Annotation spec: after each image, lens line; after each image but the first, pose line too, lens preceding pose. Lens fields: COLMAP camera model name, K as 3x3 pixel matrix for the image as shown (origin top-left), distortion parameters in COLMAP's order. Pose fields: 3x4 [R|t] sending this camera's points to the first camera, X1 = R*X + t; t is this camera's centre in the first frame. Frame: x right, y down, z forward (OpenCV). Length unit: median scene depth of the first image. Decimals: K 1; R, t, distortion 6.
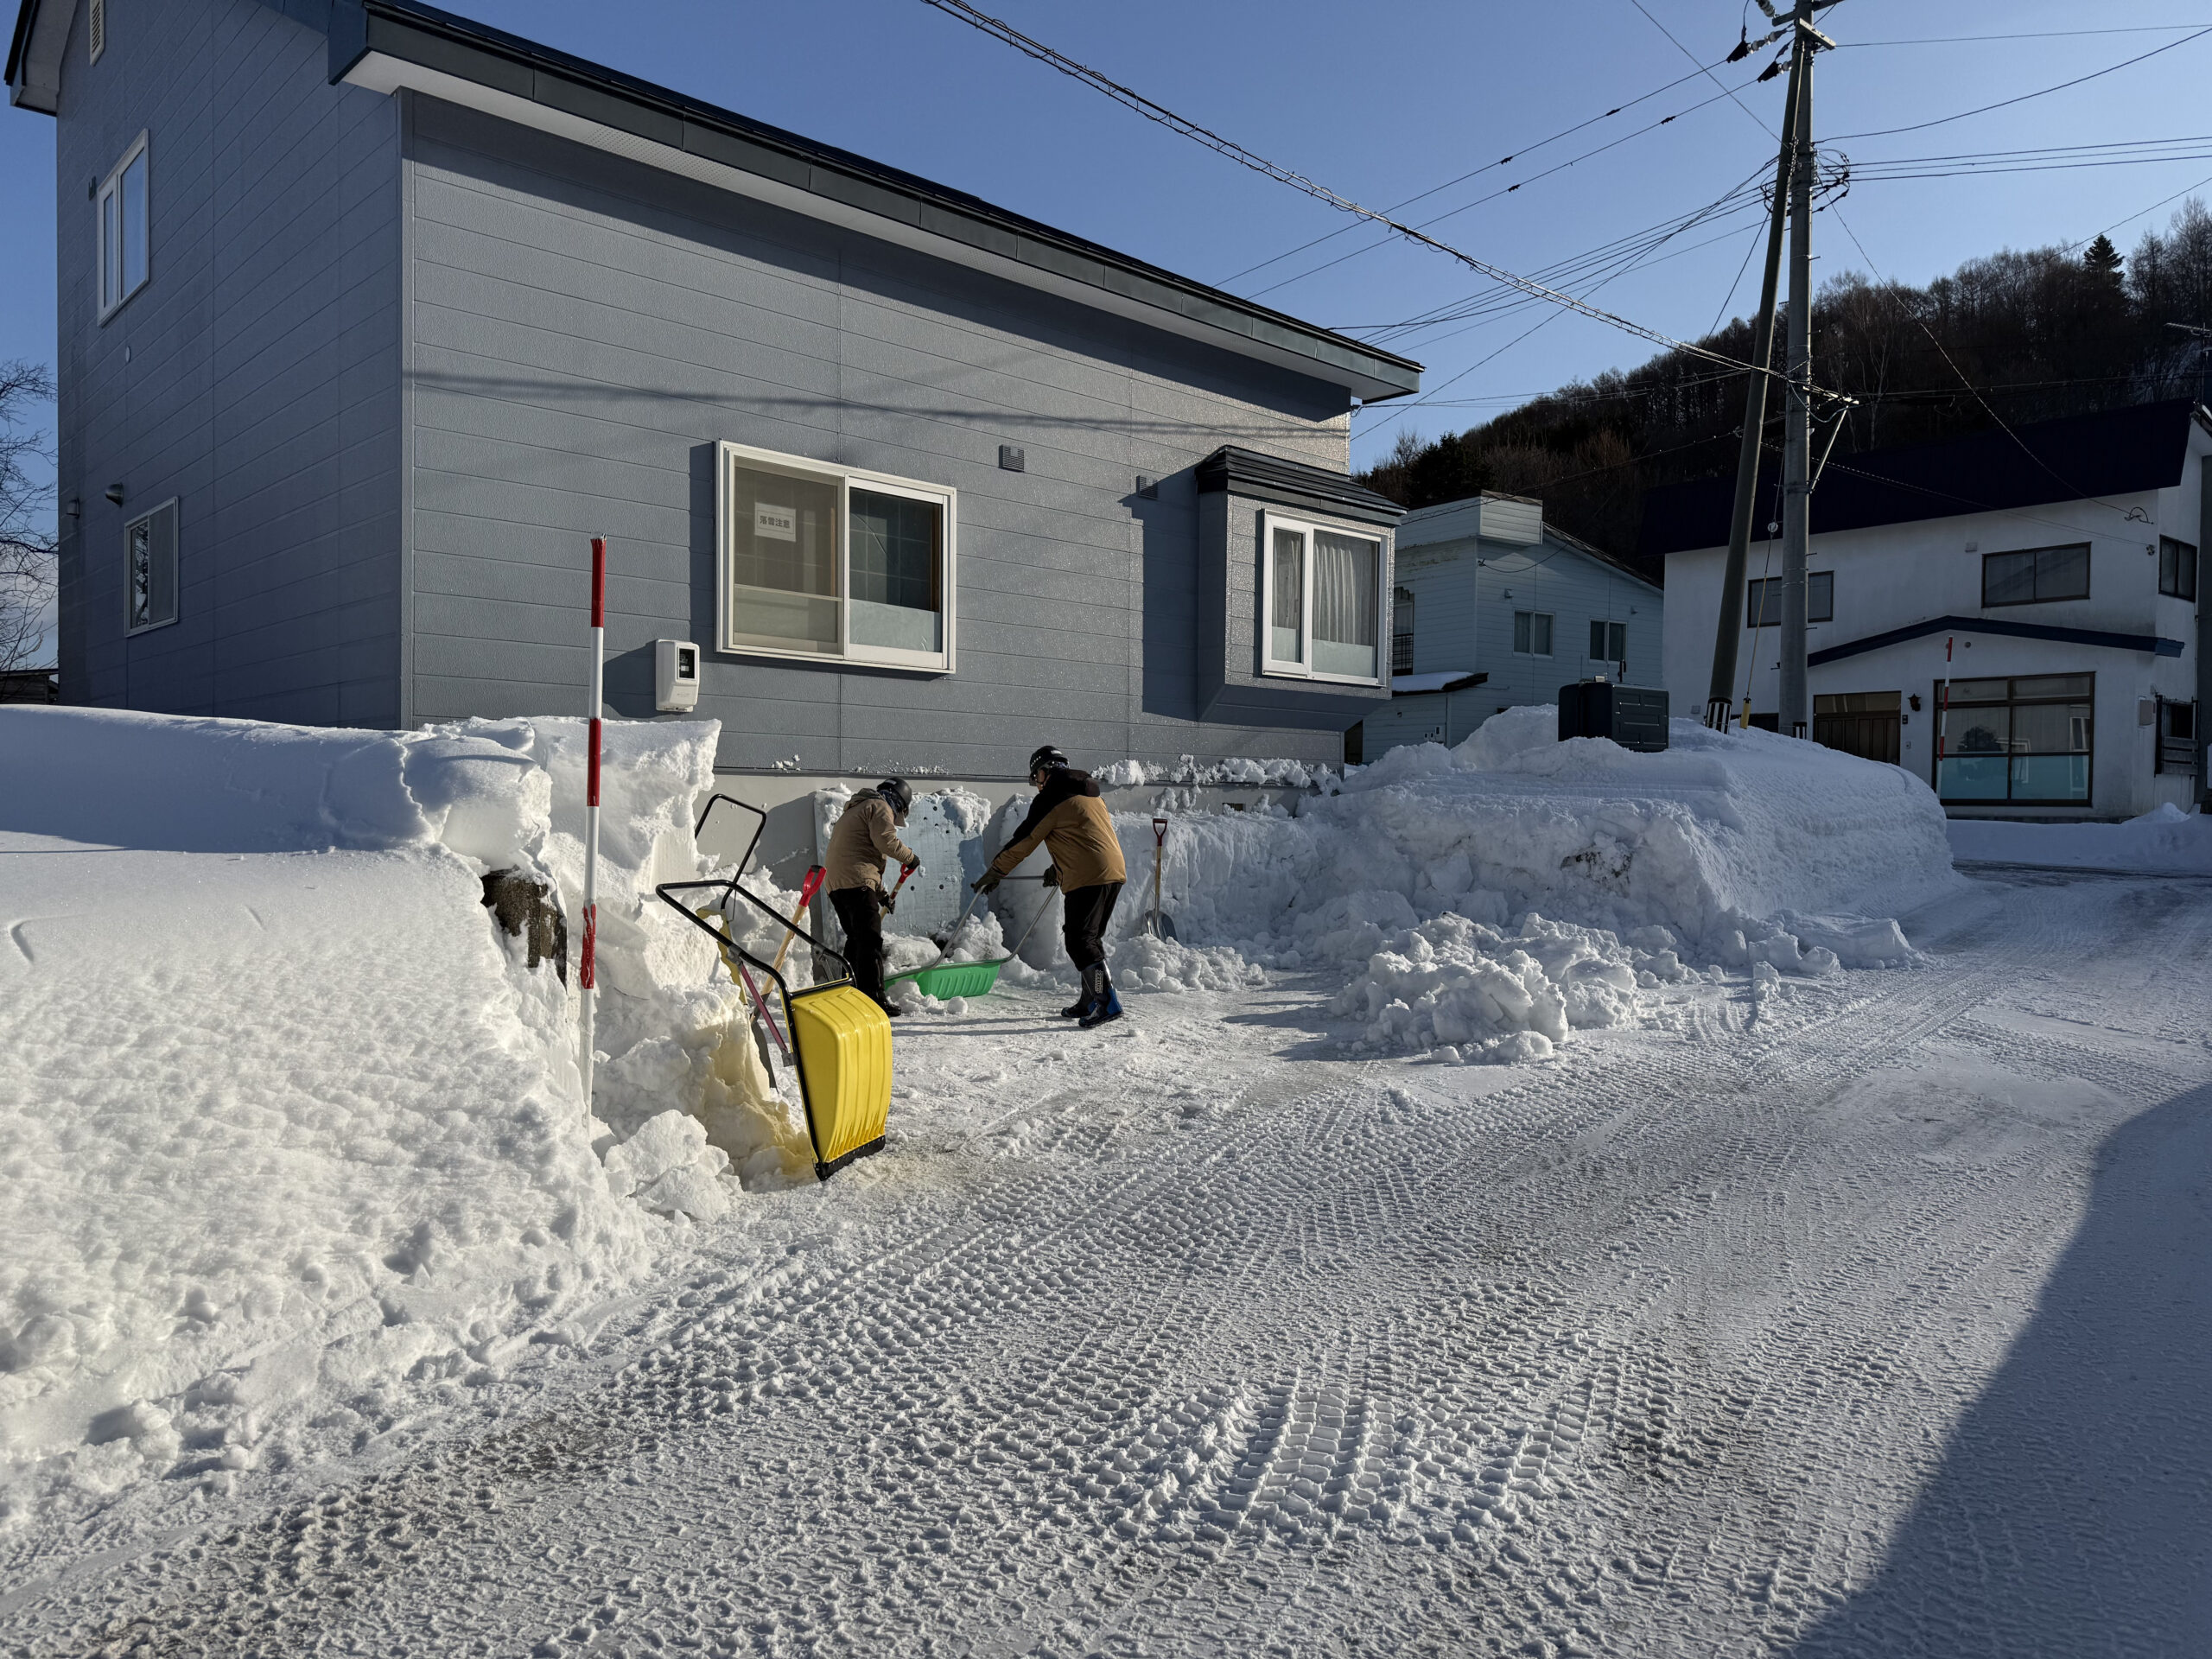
lens RADIAL K [[1550.8, 0, 1100.9], [0, 1550.8, 835.8], [0, 0, 1]] dist [0.002694, 0.006309]
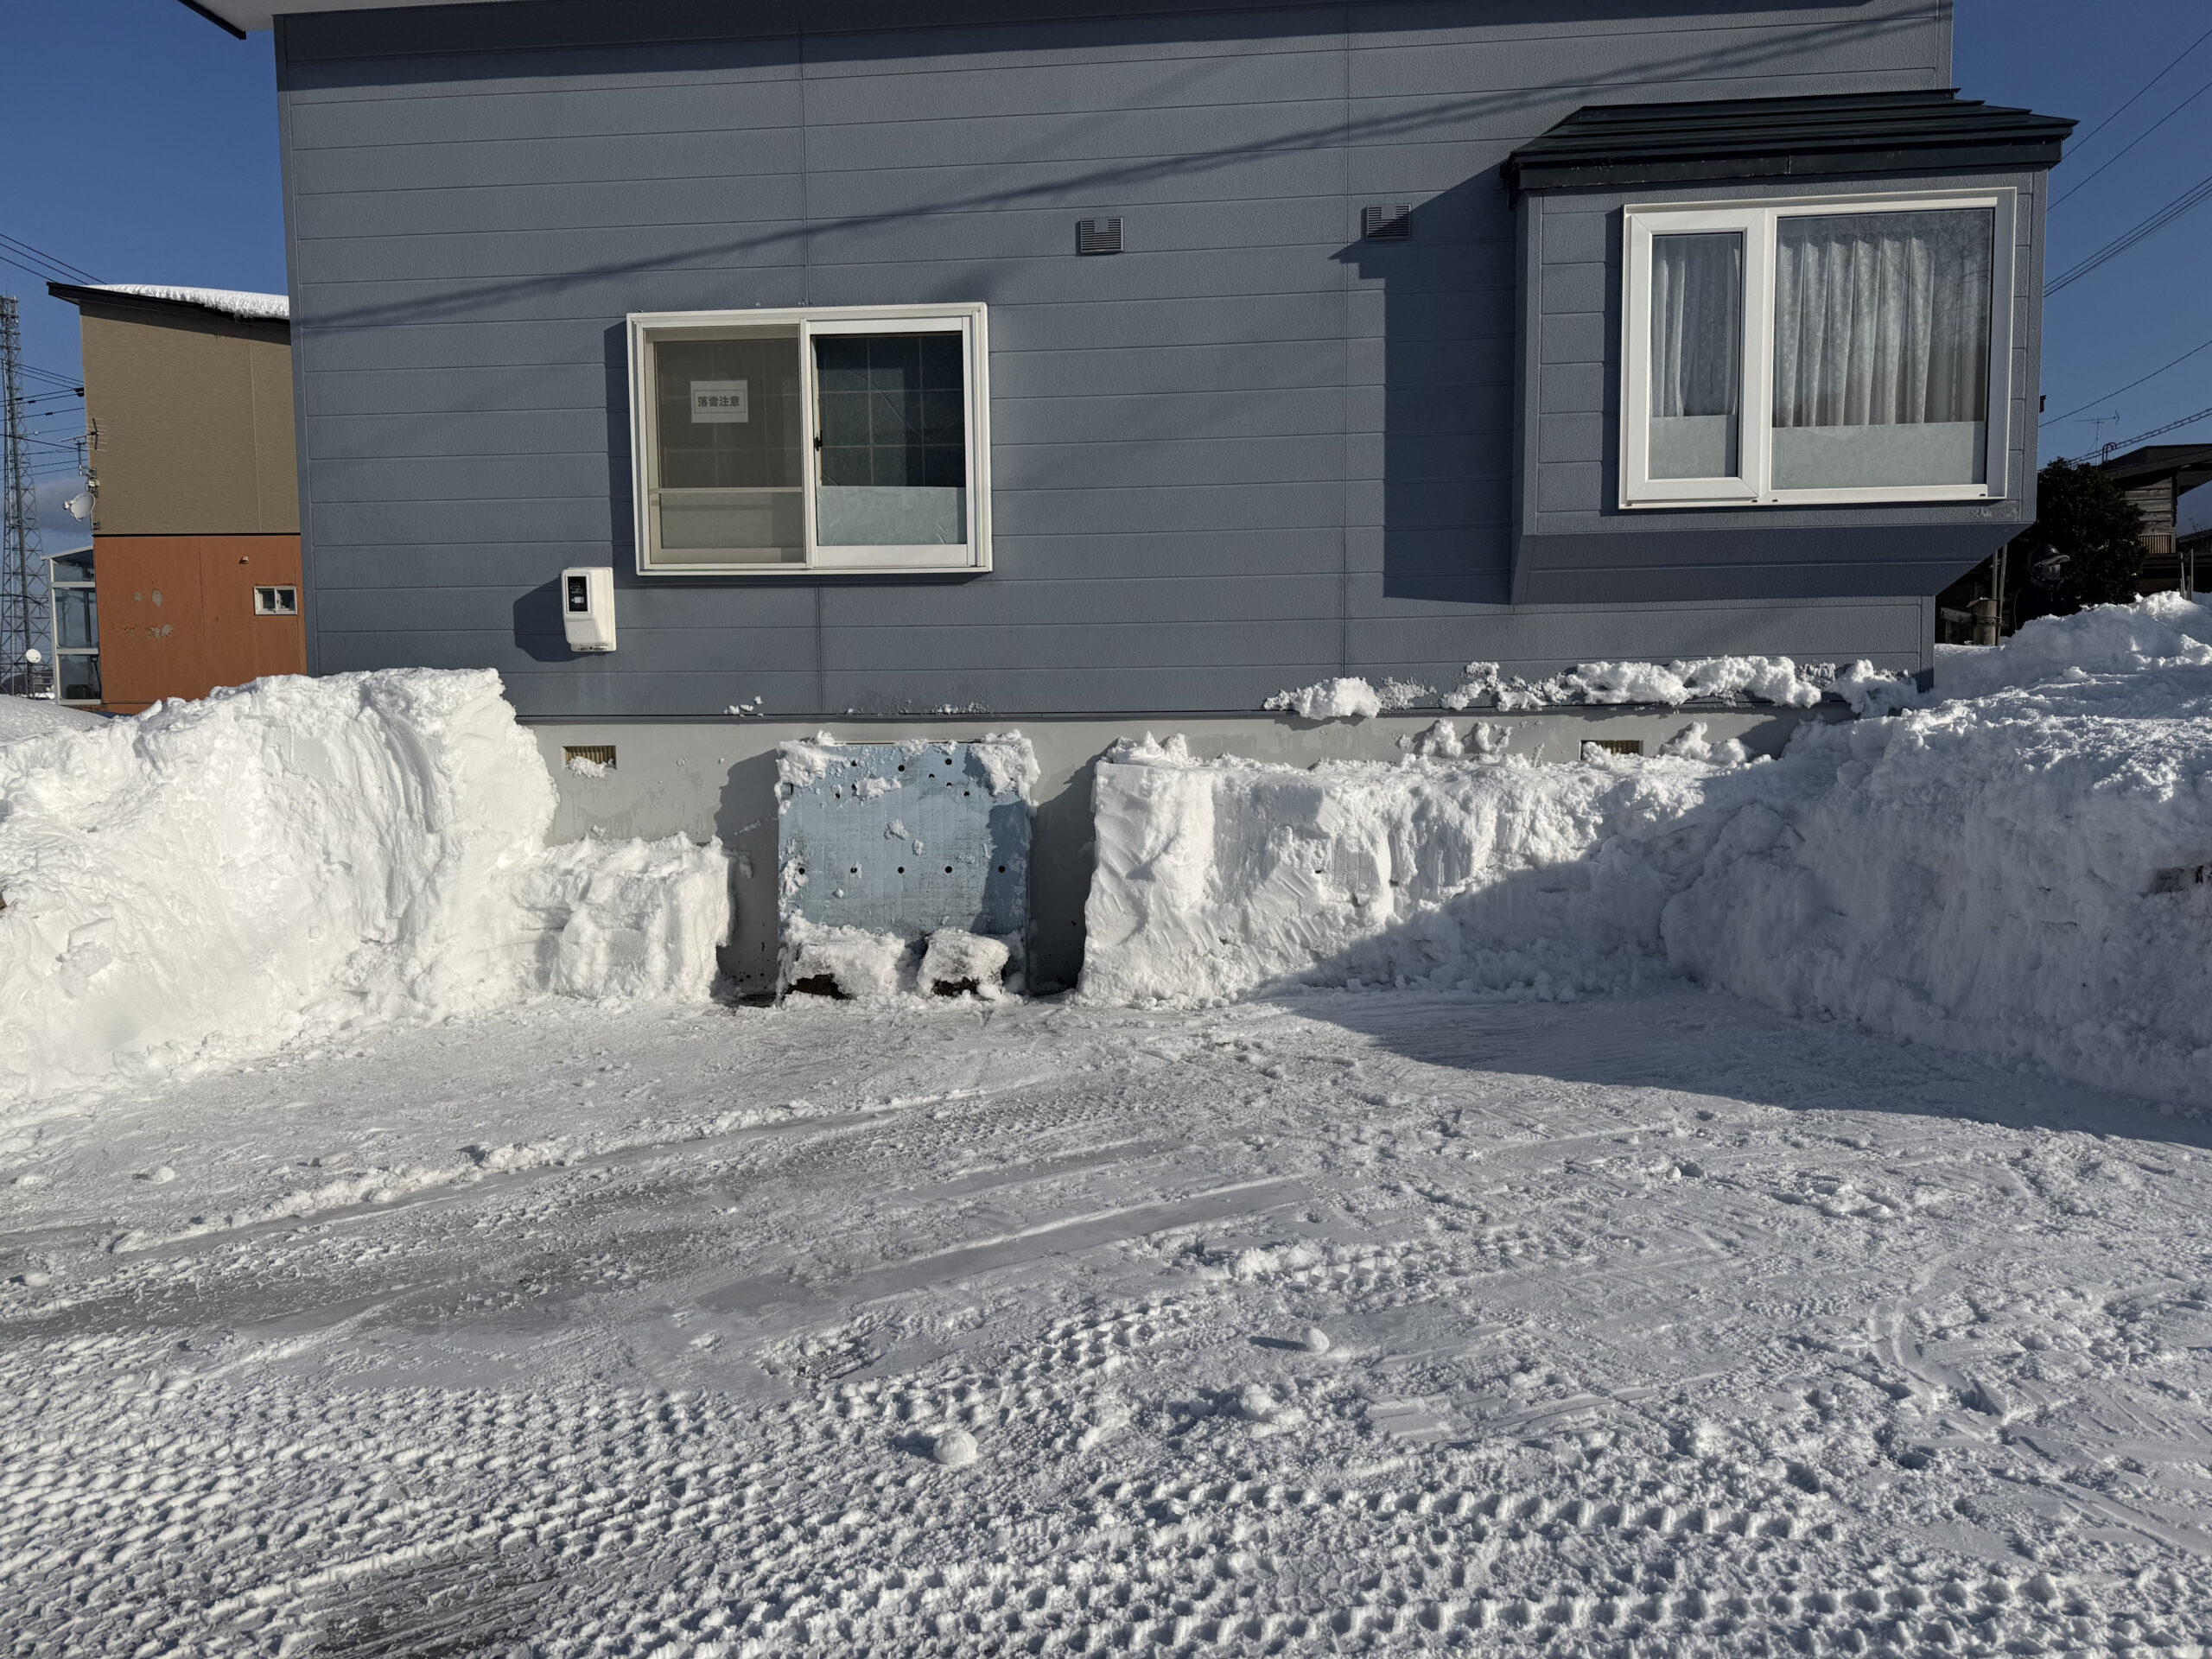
lens RADIAL K [[1550.8, 0, 1106.0], [0, 1550.8, 825.7], [0, 0, 1]] dist [0.002694, 0.006309]
pose [[0.648880, 0.034221, -0.760120, 0.449798], [0.006811, 0.998687, 0.050775, -0.022308], [0.760860, -0.038124, 0.647795, 0.542369]]
